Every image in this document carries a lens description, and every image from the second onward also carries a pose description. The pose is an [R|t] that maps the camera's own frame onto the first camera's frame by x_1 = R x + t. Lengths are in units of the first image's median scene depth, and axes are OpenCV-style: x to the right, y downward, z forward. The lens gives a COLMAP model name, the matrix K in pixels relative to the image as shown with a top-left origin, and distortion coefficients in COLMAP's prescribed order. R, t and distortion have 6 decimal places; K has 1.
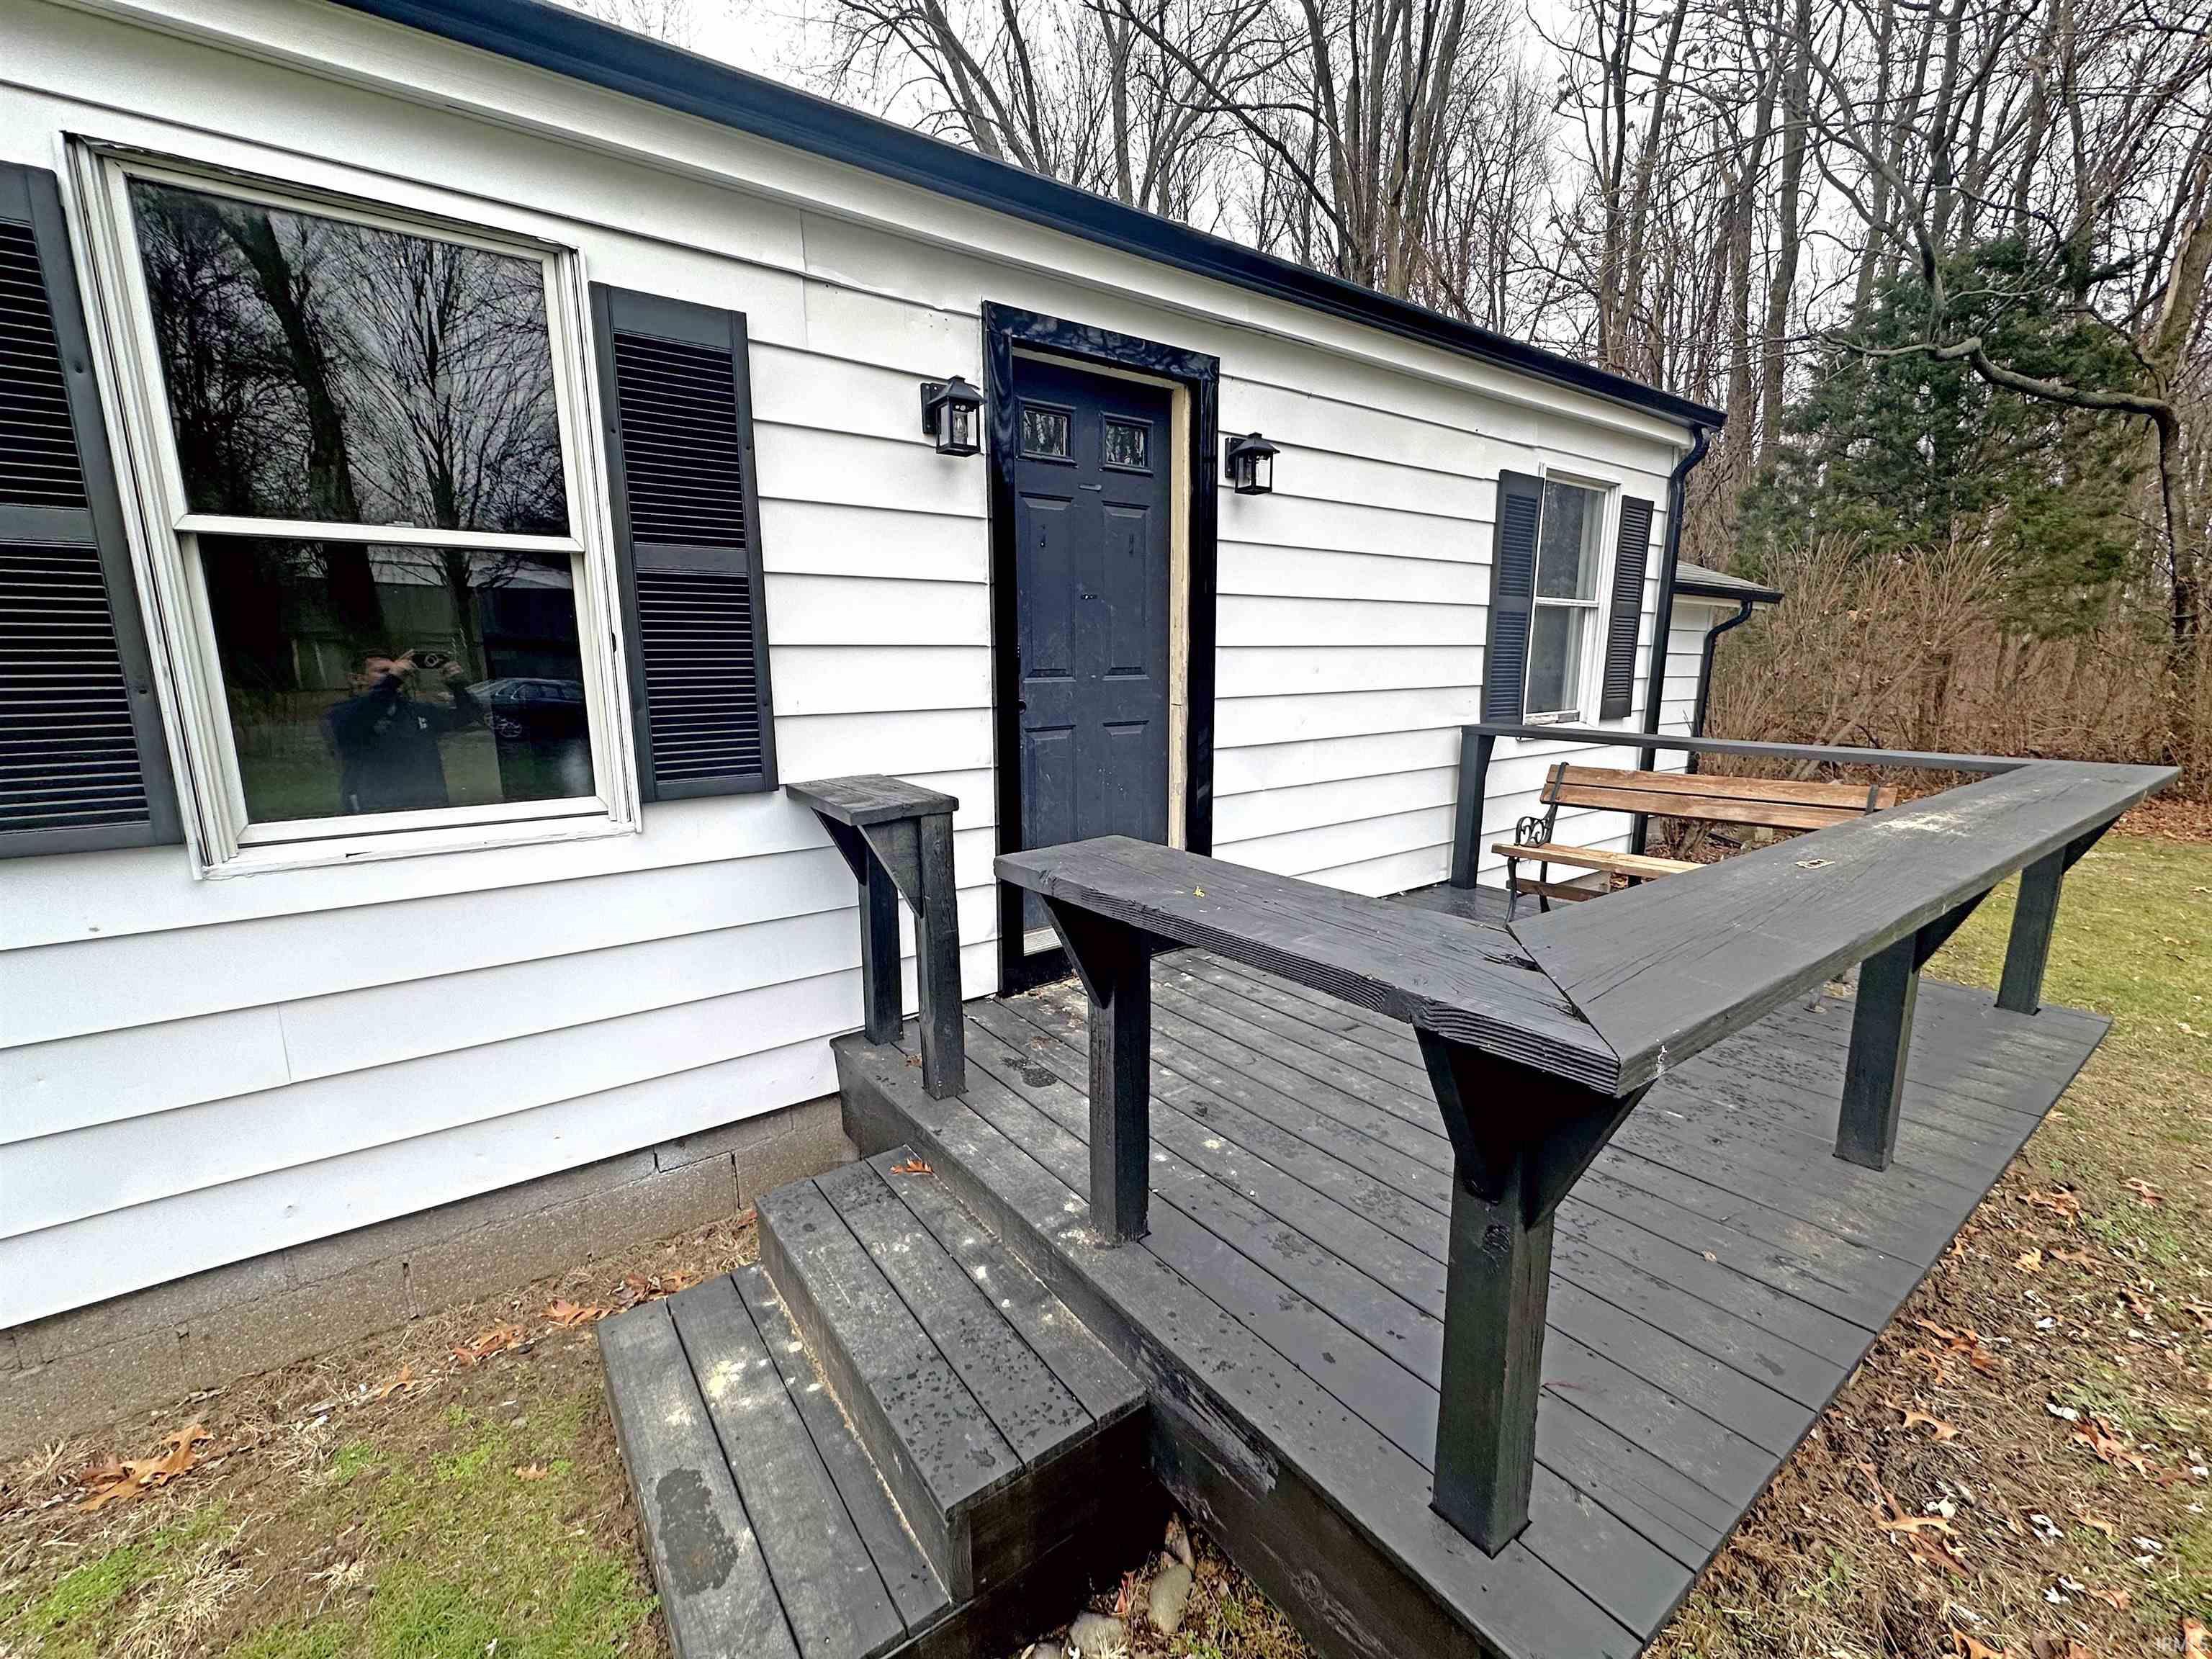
lens RADIAL K [[886.9, 0, 1106.1], [0, 886.9, 825.6], [0, 0, 1]] dist [-0.003754, 0.000894]
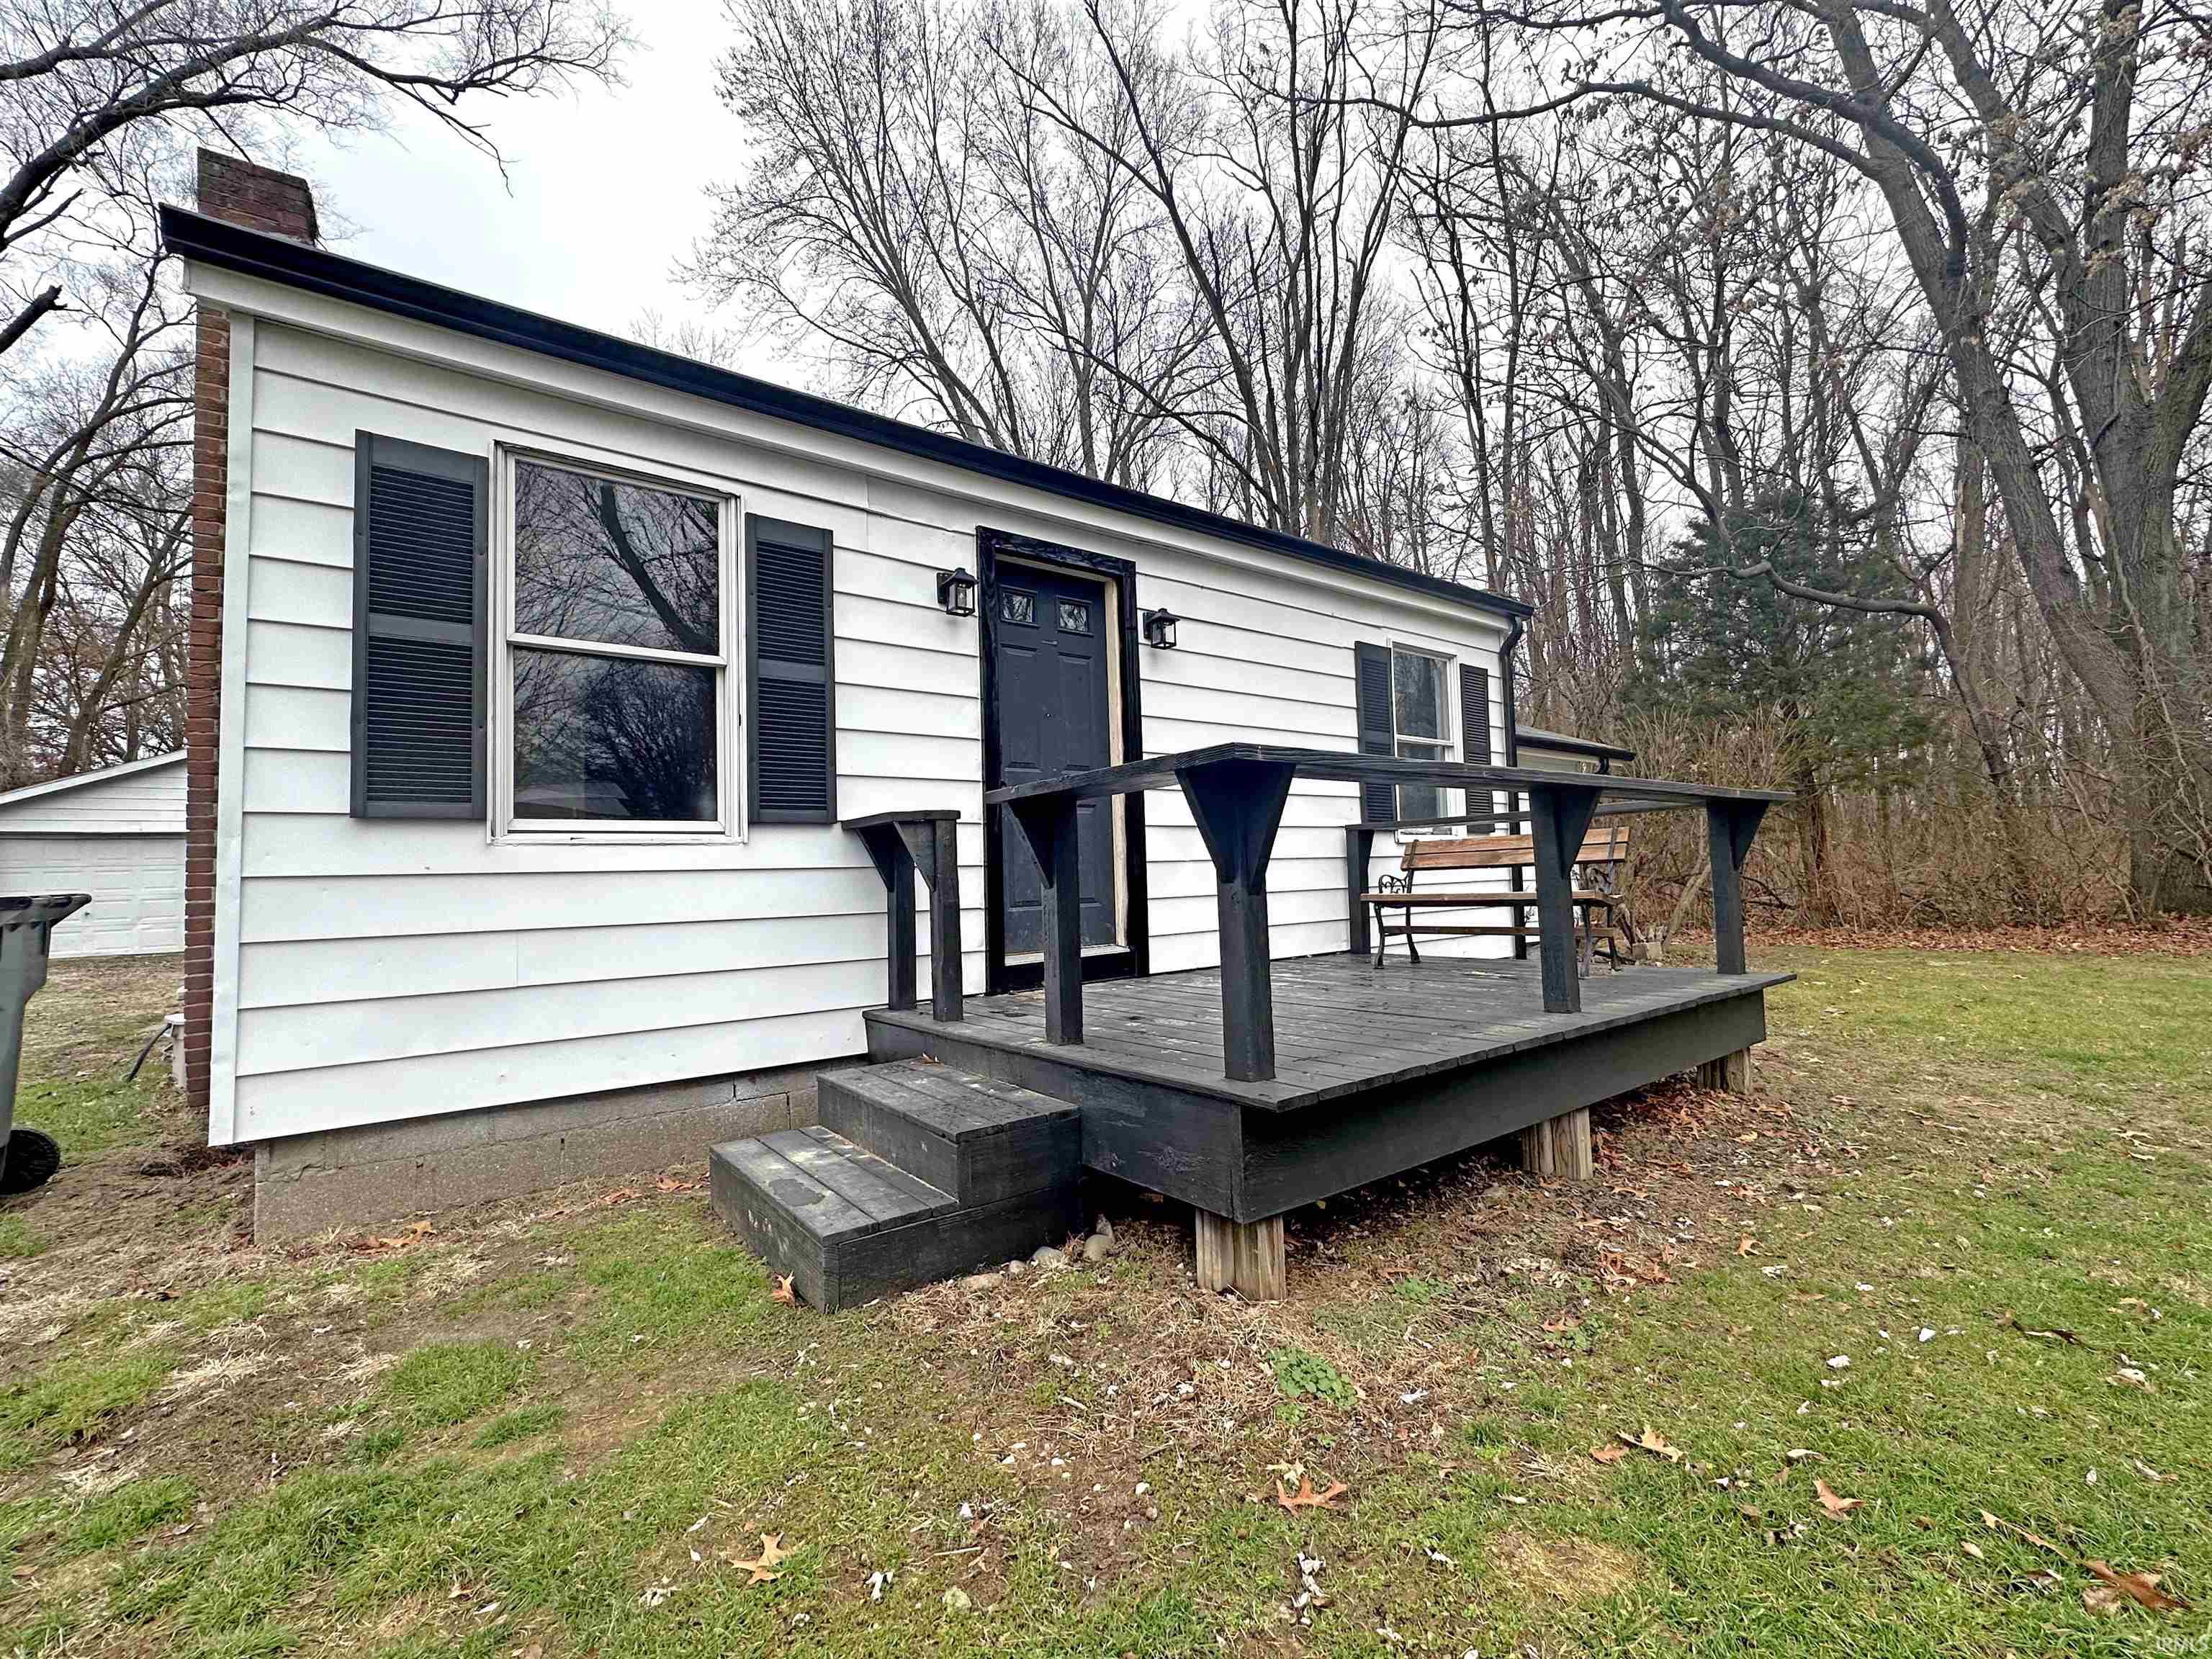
lens RADIAL K [[886.9, 0, 1107.0], [0, 886.9, 842.4], [0, 0, 1]] dist [-0.003754, 0.000894]
pose [[0.999443, -0.027509, 0.018884, 0.038436], [0.031125, 0.972568, -0.230529, 0.264287], [-0.012025, 0.230988, 0.972882, -0.329869]]
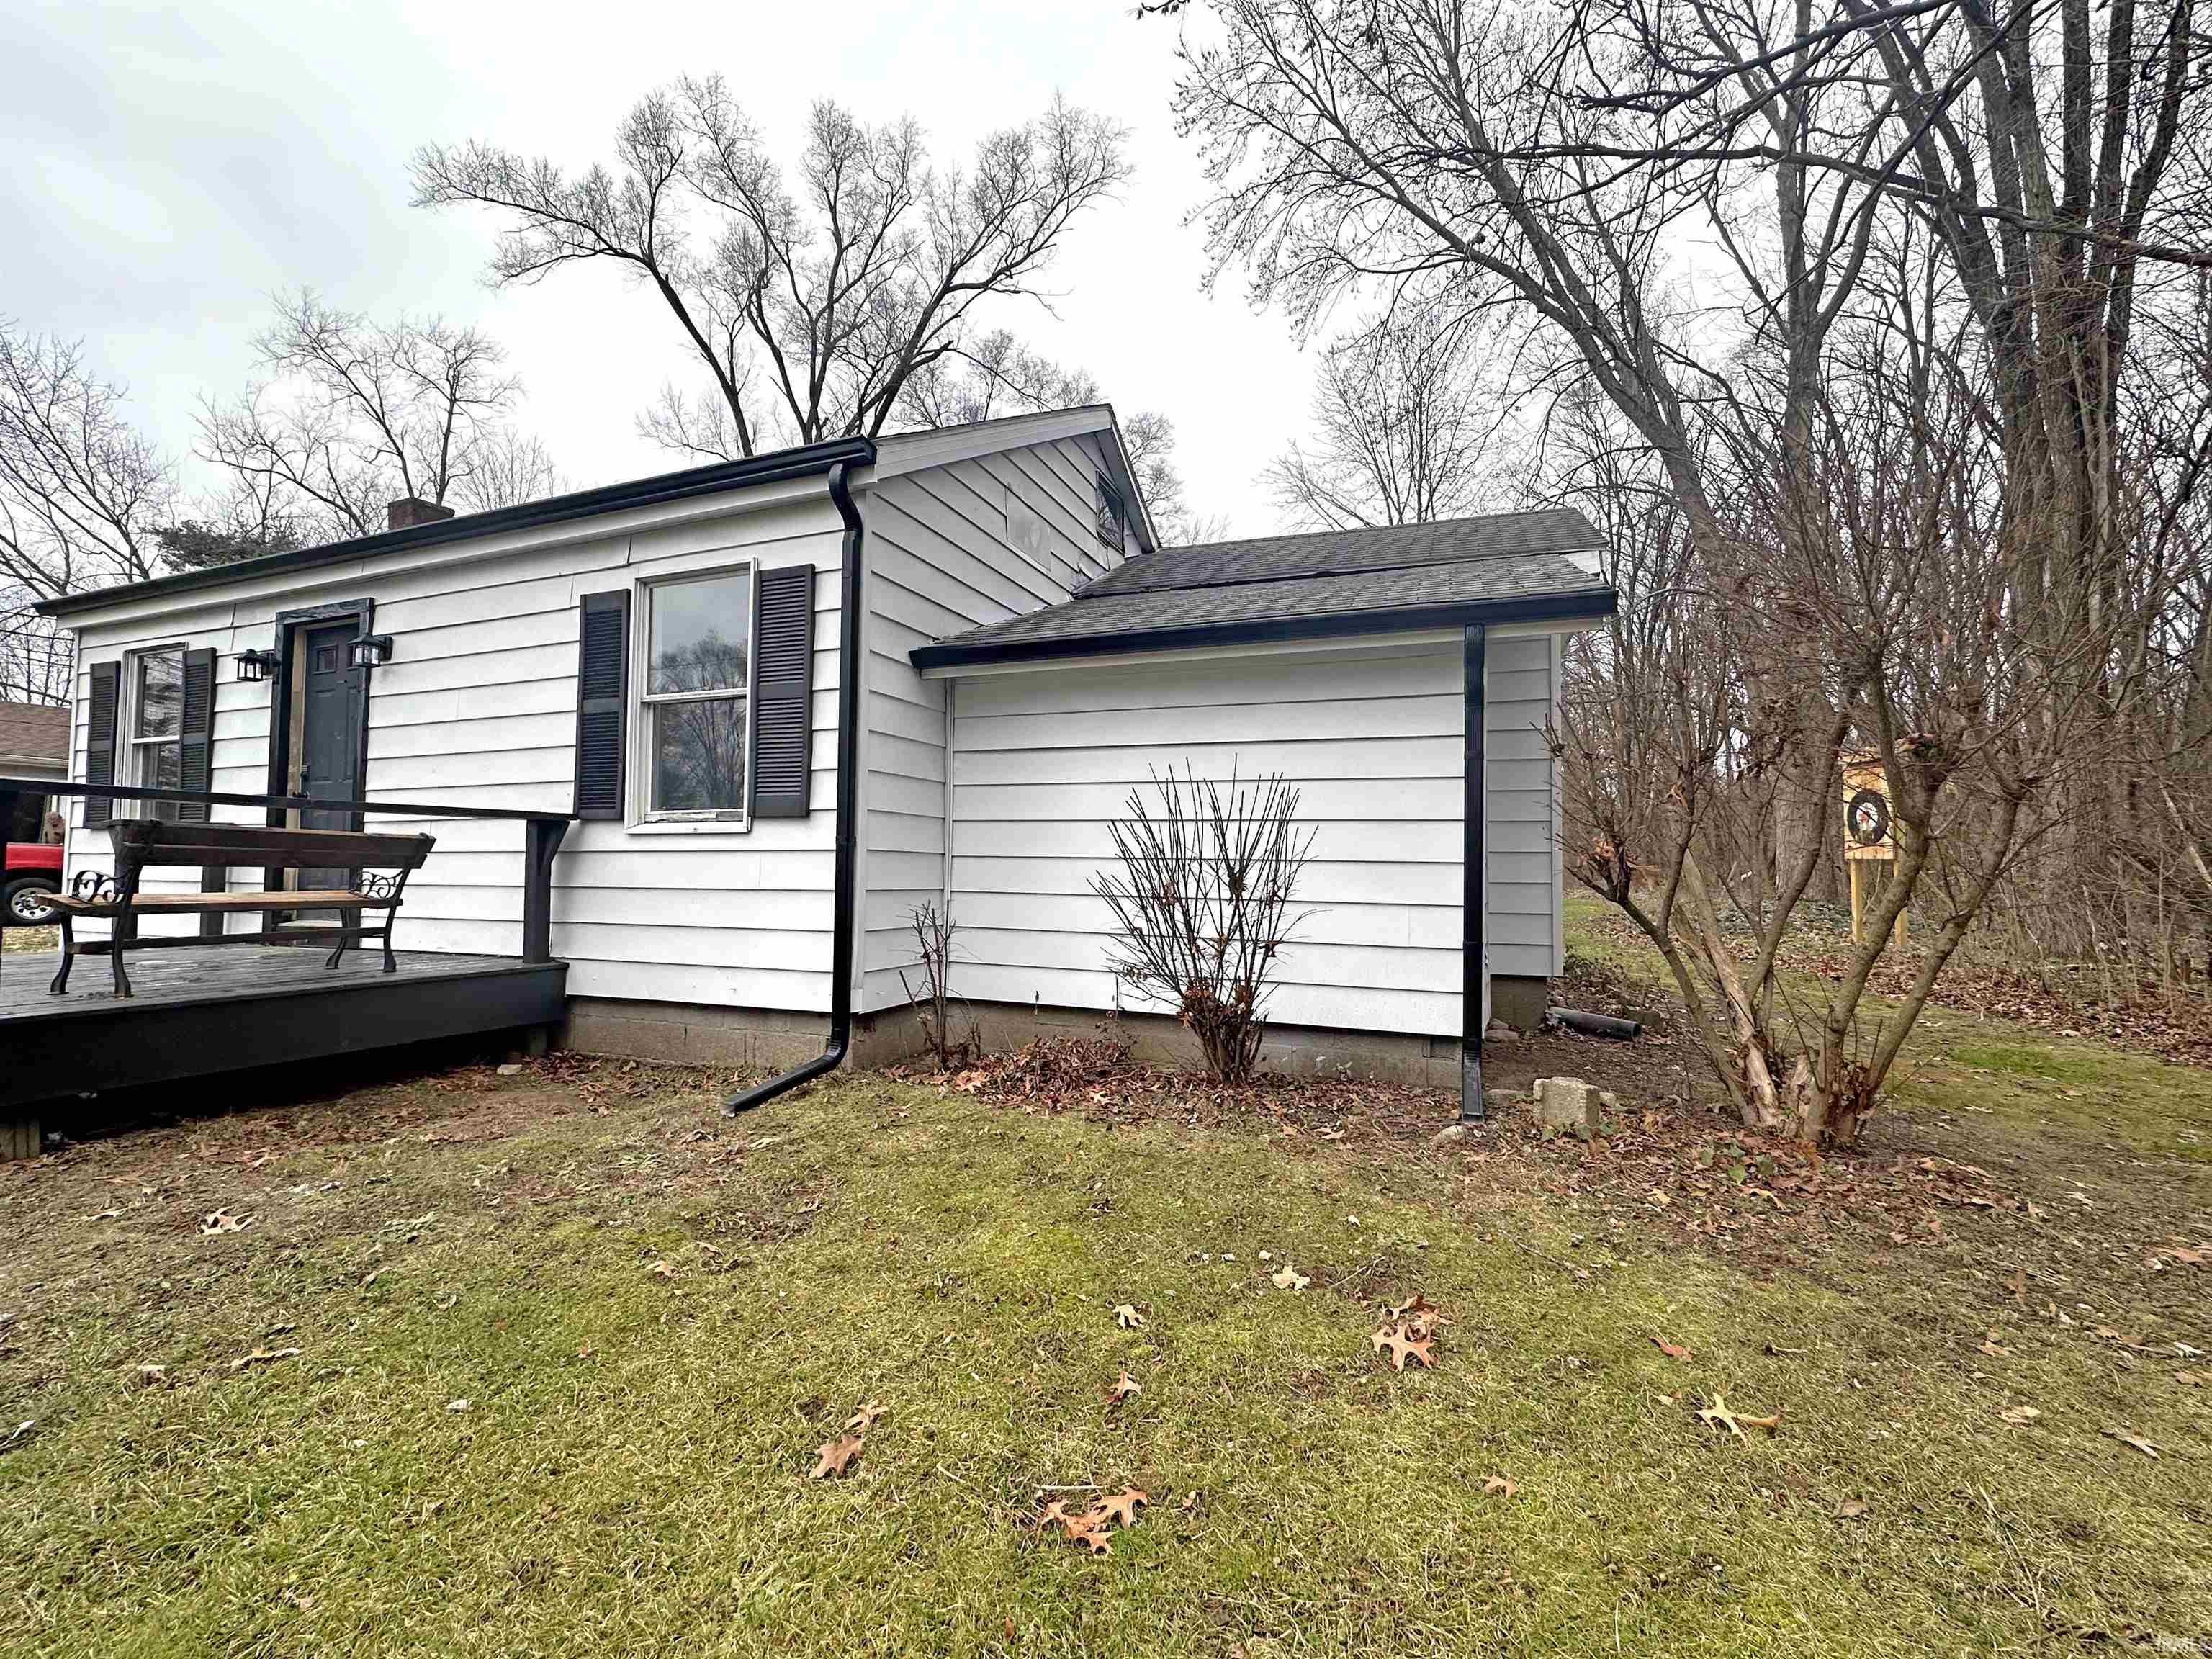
lens RADIAL K [[886.9, 0, 1107.5], [0, 886.9, 840.6], [0, 0, 1]] dist [-0.003754, 0.000894]
pose [[0.565524, -0.019444, -0.824503, 2.334309], [-0.161340, 0.977797, -0.133722, -0.059910], [0.808797, 0.208648, 0.549831, 1.292196]]
